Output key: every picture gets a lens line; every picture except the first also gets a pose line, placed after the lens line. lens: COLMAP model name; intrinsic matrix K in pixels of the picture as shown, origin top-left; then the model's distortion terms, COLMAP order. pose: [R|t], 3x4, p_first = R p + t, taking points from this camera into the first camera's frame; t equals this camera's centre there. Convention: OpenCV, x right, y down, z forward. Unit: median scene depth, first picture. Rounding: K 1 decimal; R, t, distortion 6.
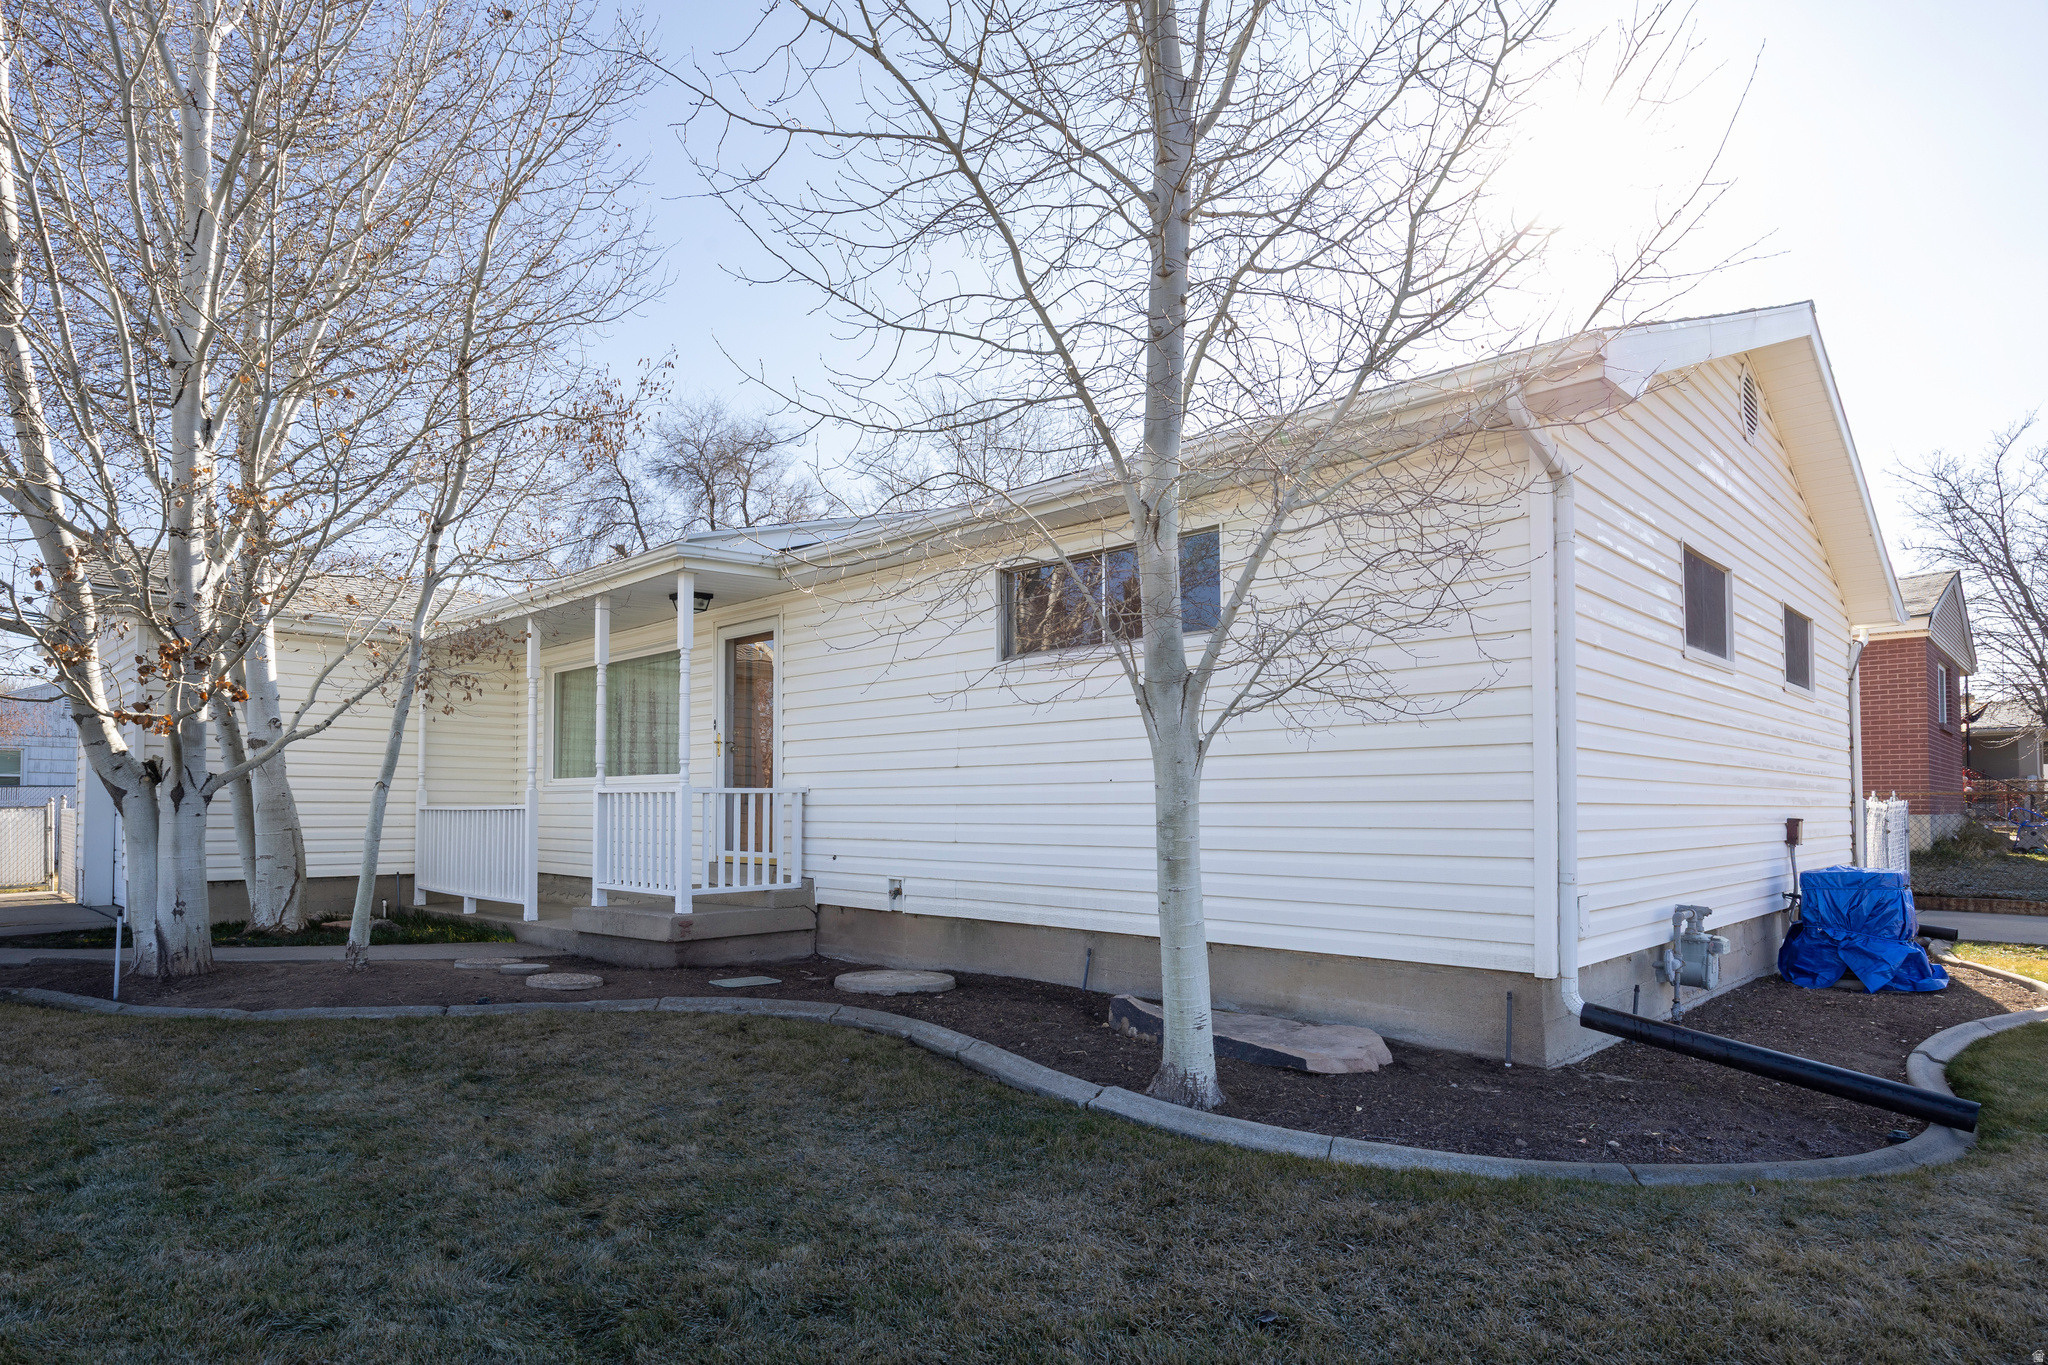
lens RADIAL K [[1128.7, 0, 1019.9], [0, 1128.7, 747.1], [0, 0, 1]] dist [-0.004398, -0.001811]
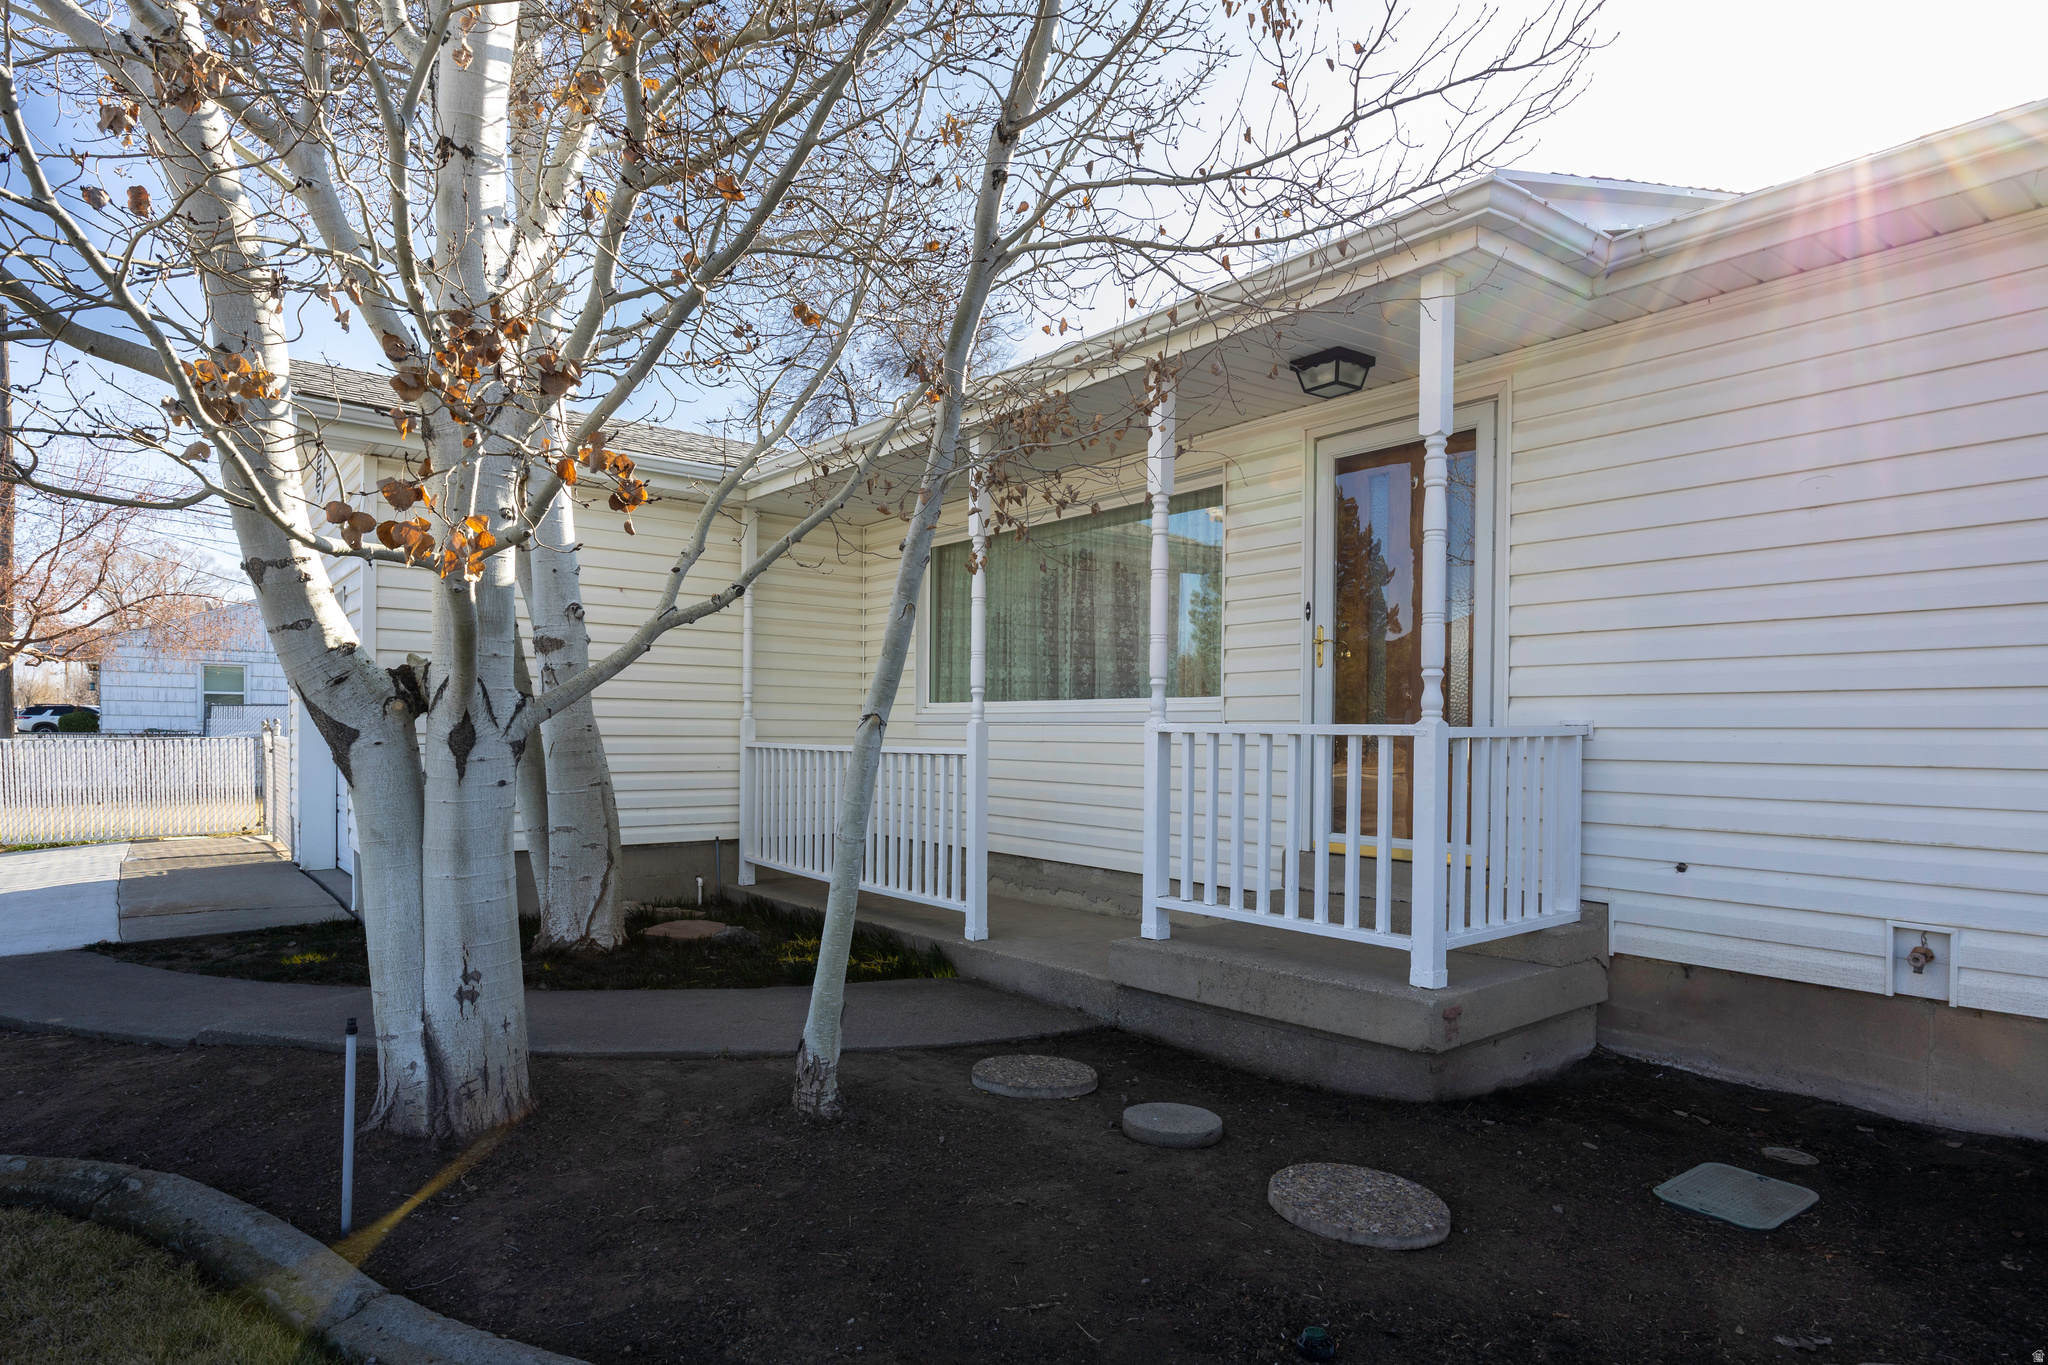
lens RADIAL K [[1128.7, 0, 1046.5], [0, 1128.7, 707.6], [0, 0, 1]] dist [-0.004398, -0.001811]
pose [[0.993417, 0.005200, -0.114438, -0.404658], [-0.001278, 0.999410, 0.034321, 0.011645], [0.114549, -0.033949, 0.992837, 0.503791]]
